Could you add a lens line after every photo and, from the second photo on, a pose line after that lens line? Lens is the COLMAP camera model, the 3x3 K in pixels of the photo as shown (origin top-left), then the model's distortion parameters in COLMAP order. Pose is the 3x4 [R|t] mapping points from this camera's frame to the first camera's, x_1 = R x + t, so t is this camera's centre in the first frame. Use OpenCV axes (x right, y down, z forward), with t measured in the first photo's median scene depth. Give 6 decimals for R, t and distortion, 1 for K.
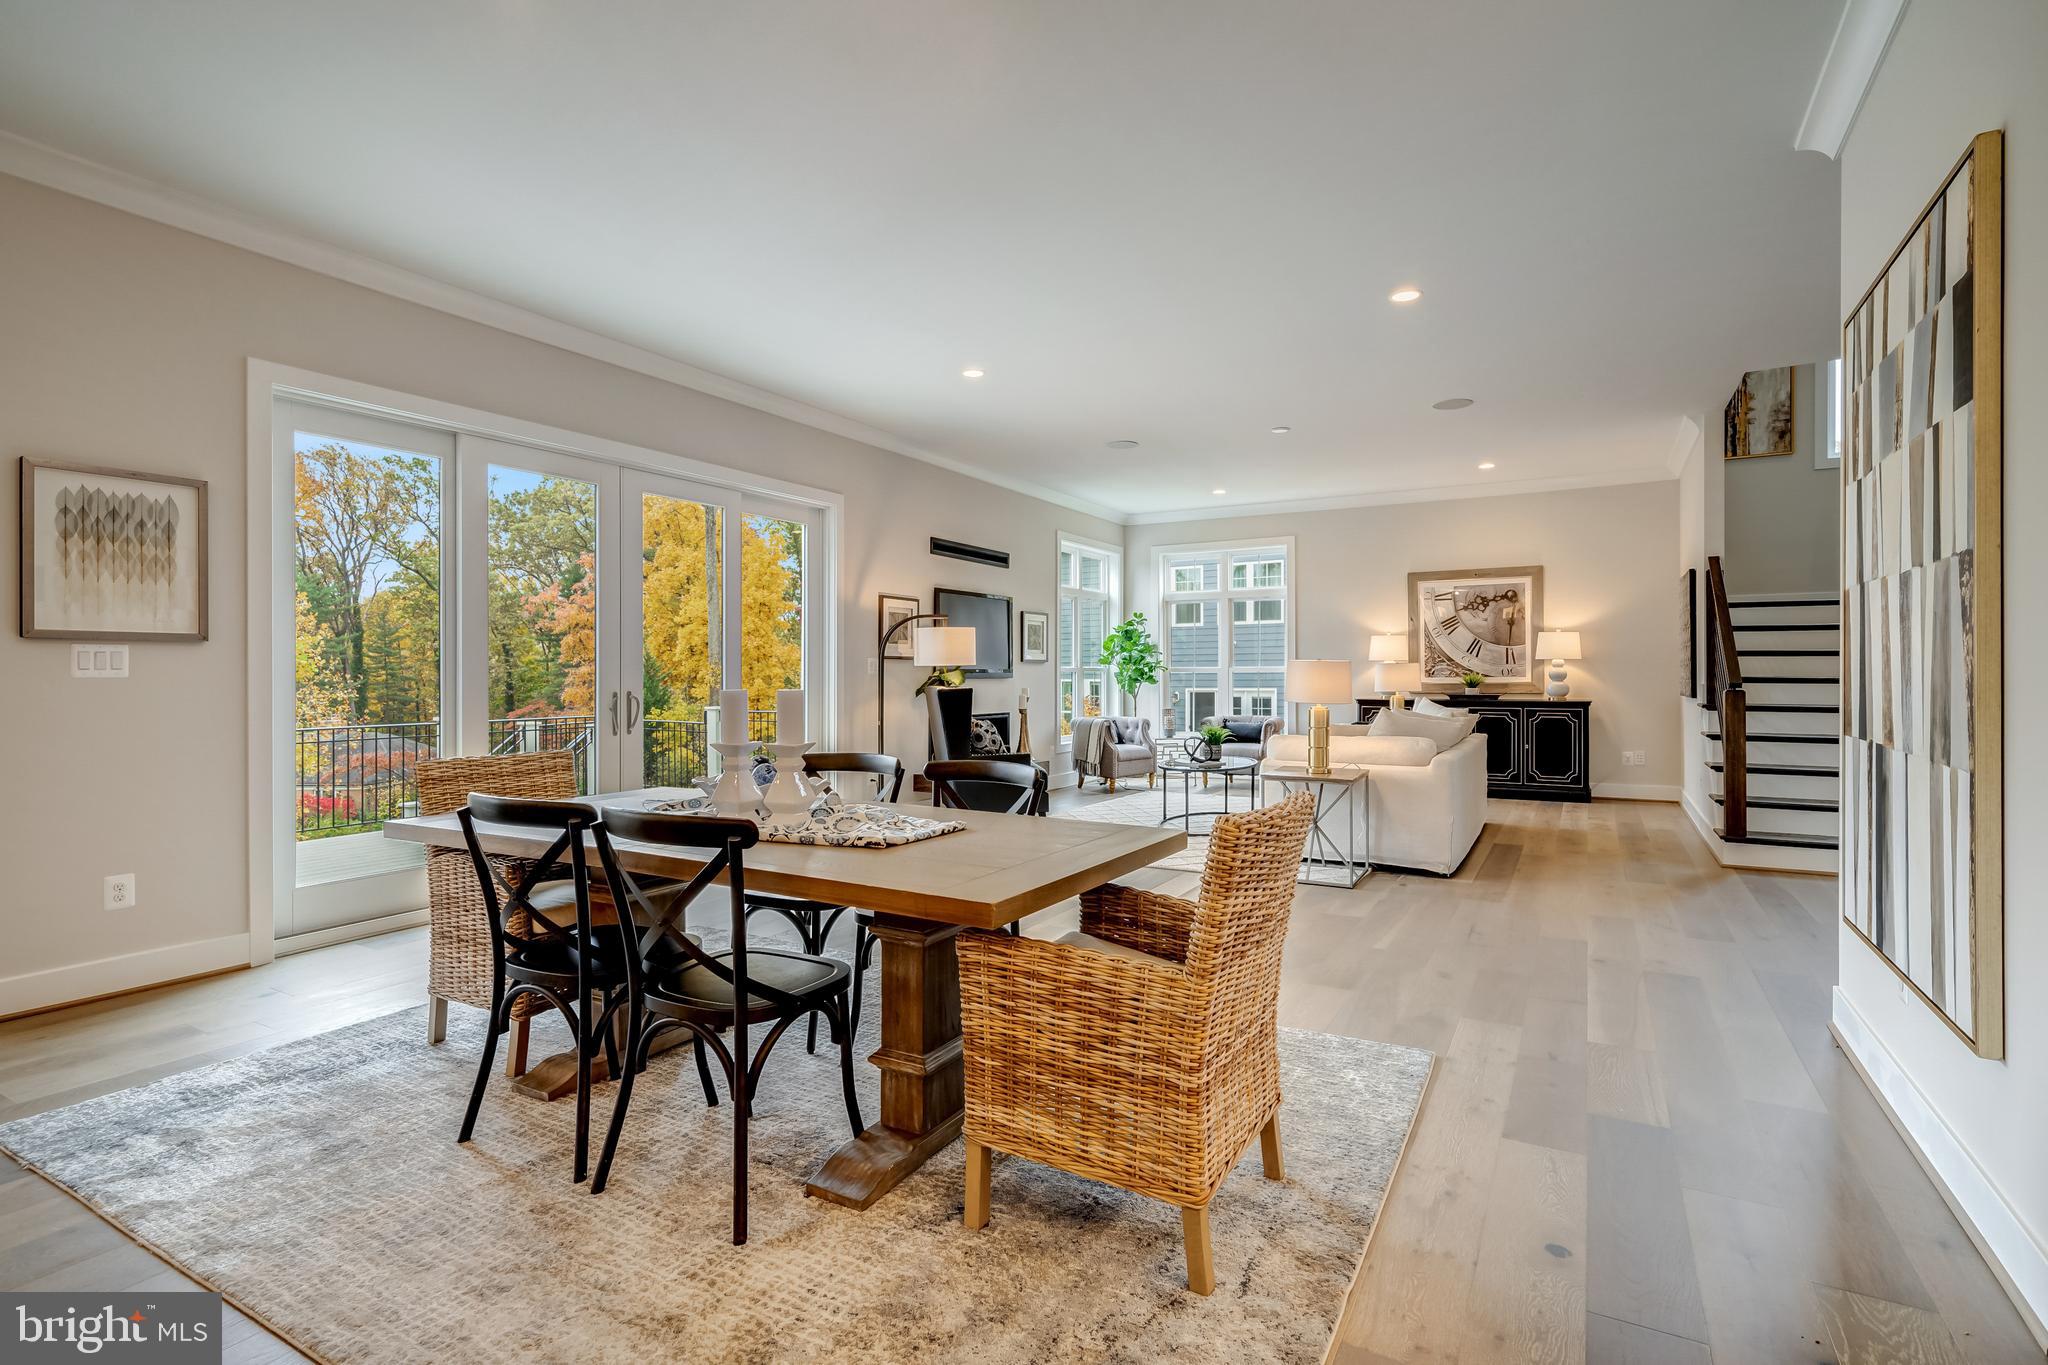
lens RADIAL K [[986.8, 0, 1024.0], [0, 986.8, 682.5], [0, 0, 1]] dist [0.021735, 0.000067]
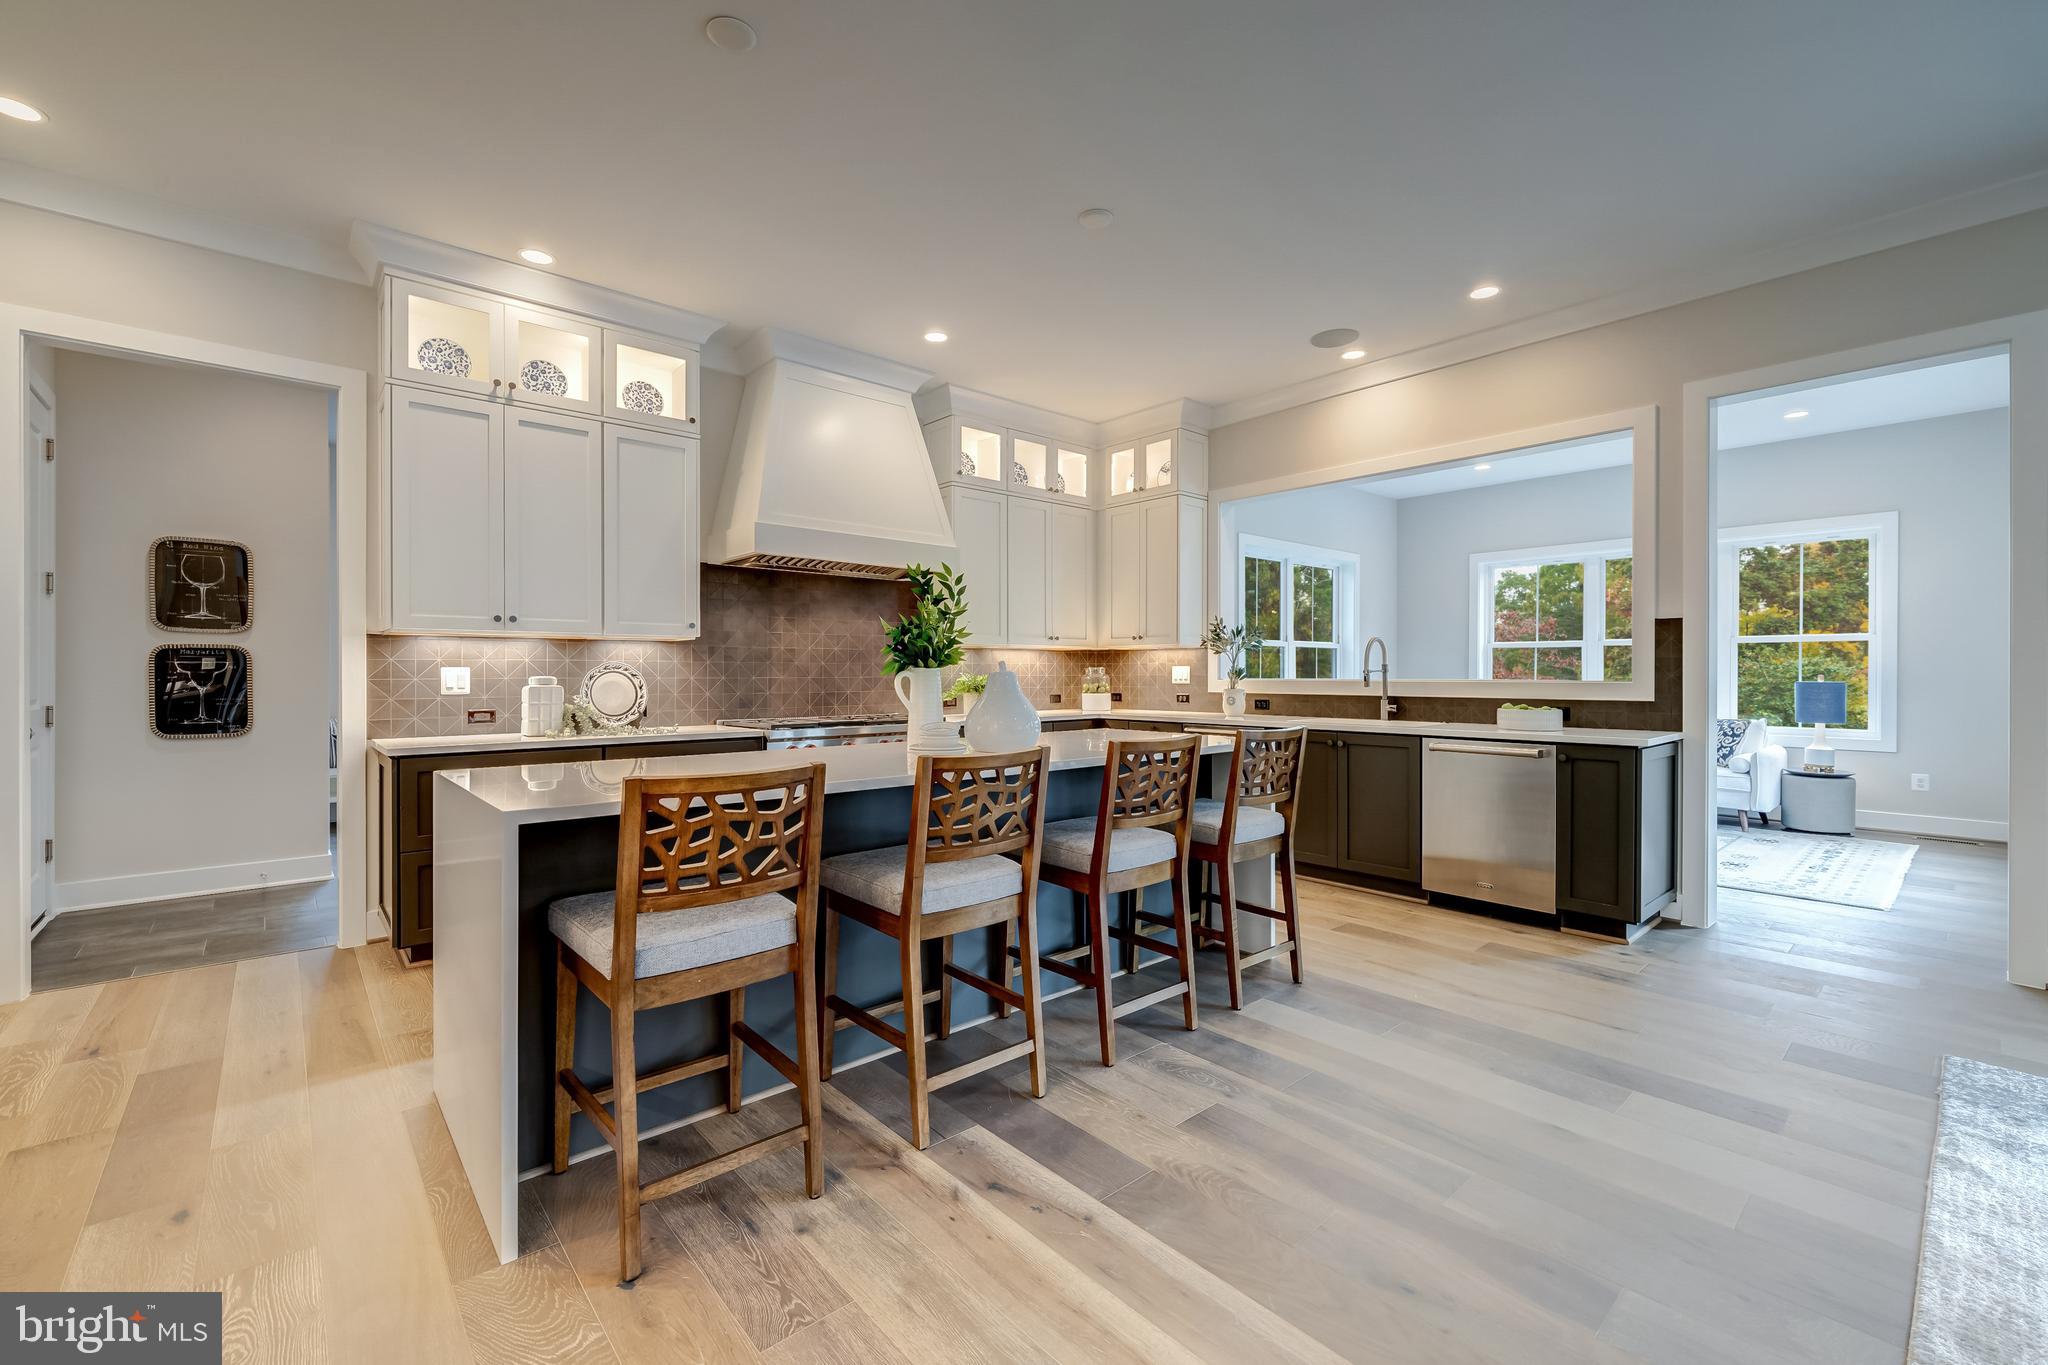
lens RADIAL K [[854.7, 0, 1014.6], [0, 854.7, 683.6], [0, 0, 1]] dist [-0.000171, -0.000017]
pose [[-0.327926, 0.016147, -0.944565, 0.085630], [-0.006377, 0.999793, 0.019305, -0.002210], [0.944682, 0.012354, -0.327755, 0.089105]]
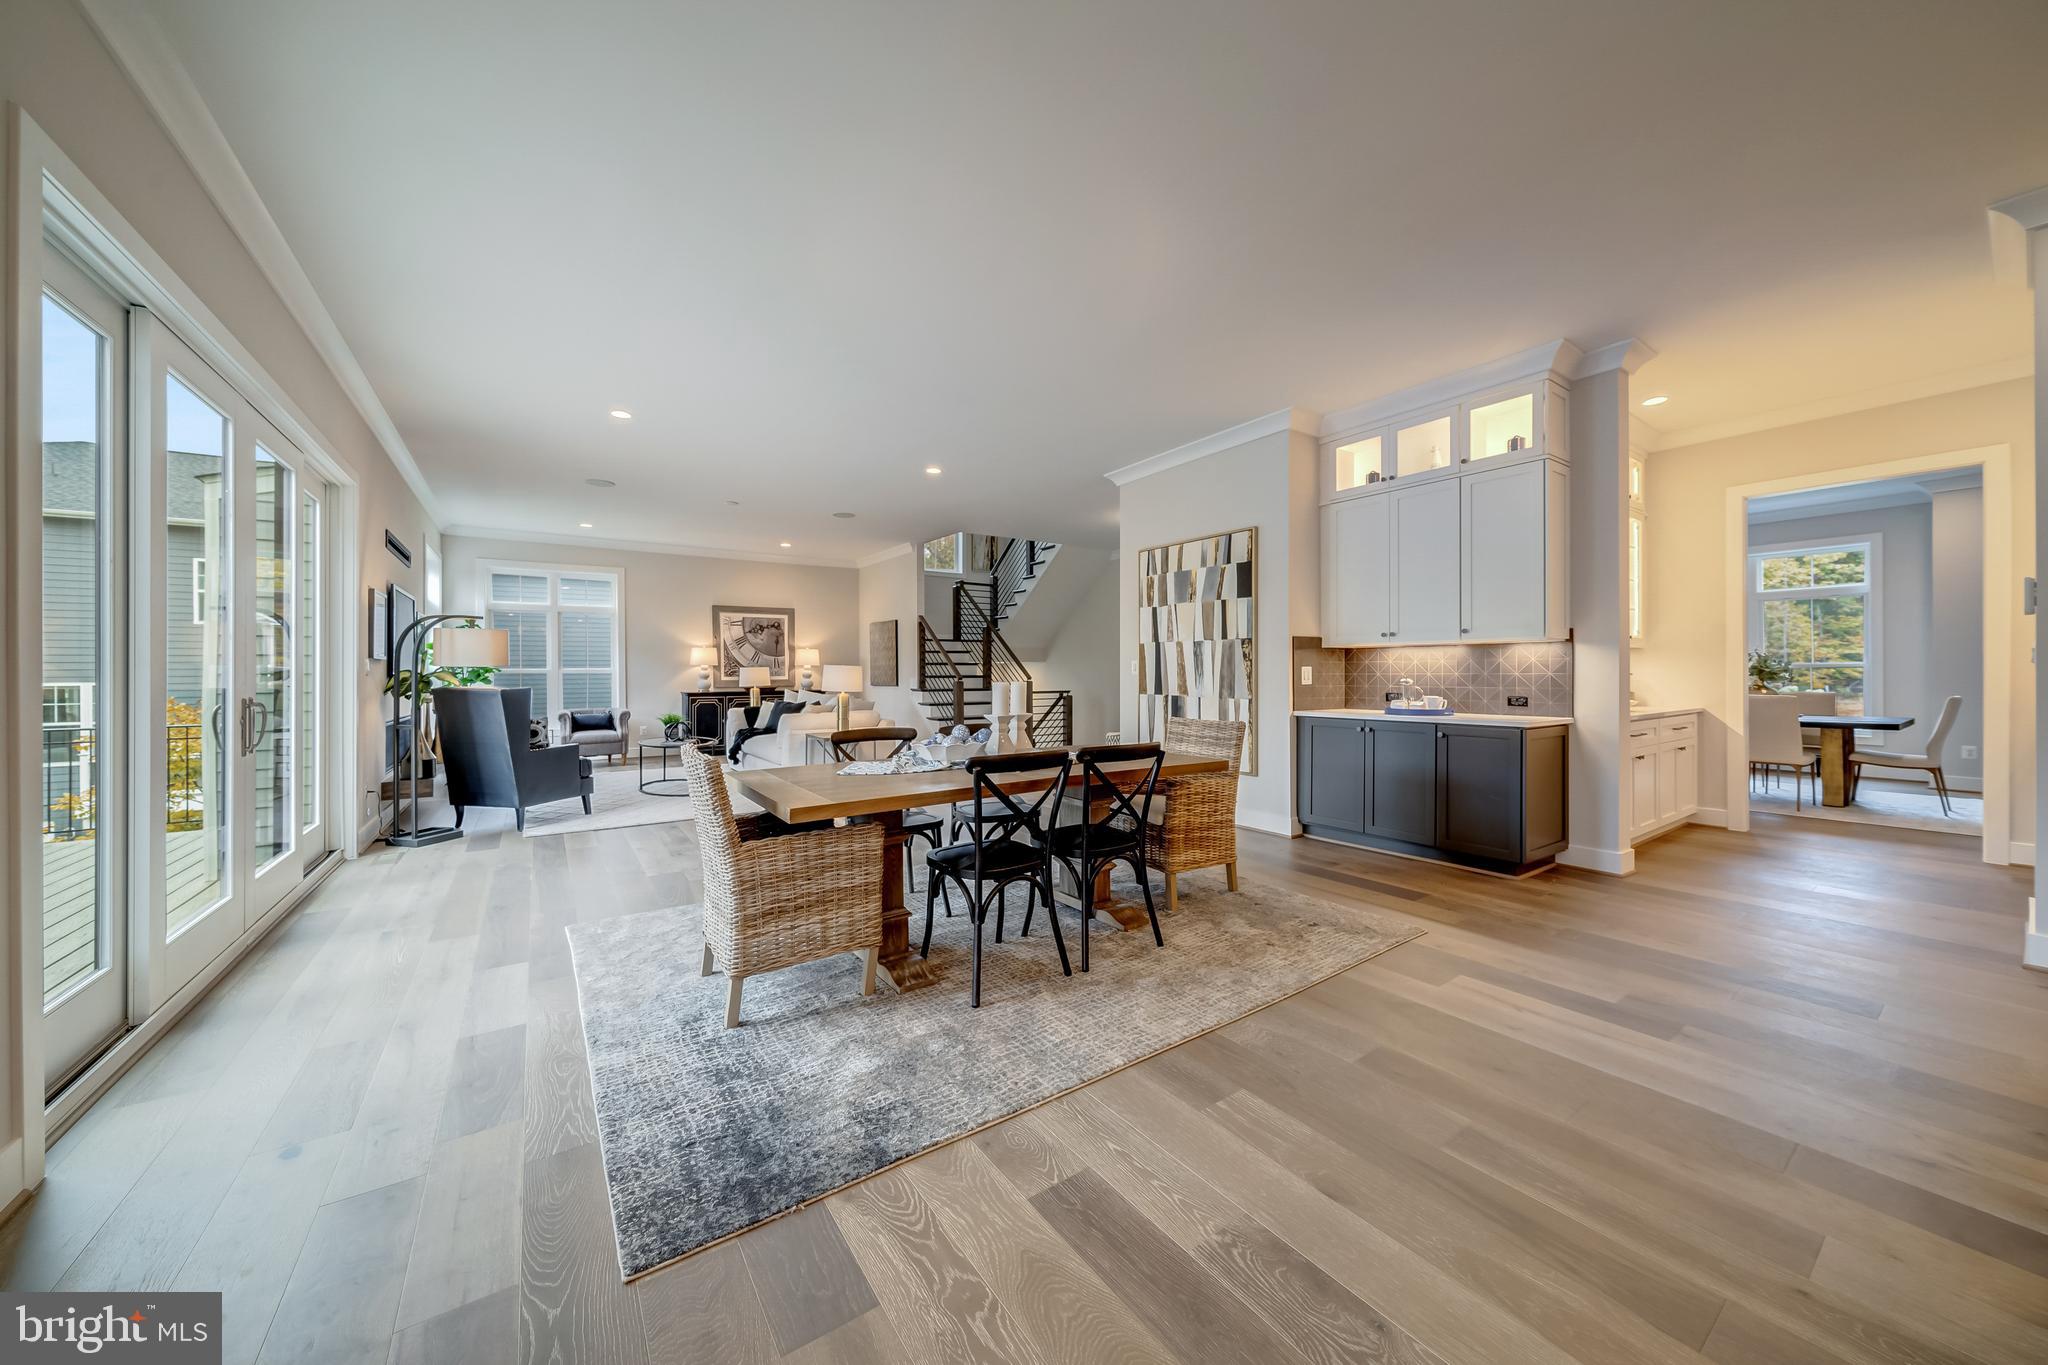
lens RADIAL K [[712.3, 0, 1024.0], [0, 712.3, 682.5], [0, 0, 1]] dist [-0.001023, -0.000070]
pose [[0.433705, -0.011709, 0.900979, -0.434682], [0.010159, 0.999916, 0.008104, -0.000314], [-0.900998, 0.005638, 0.433787, 0.154167]]
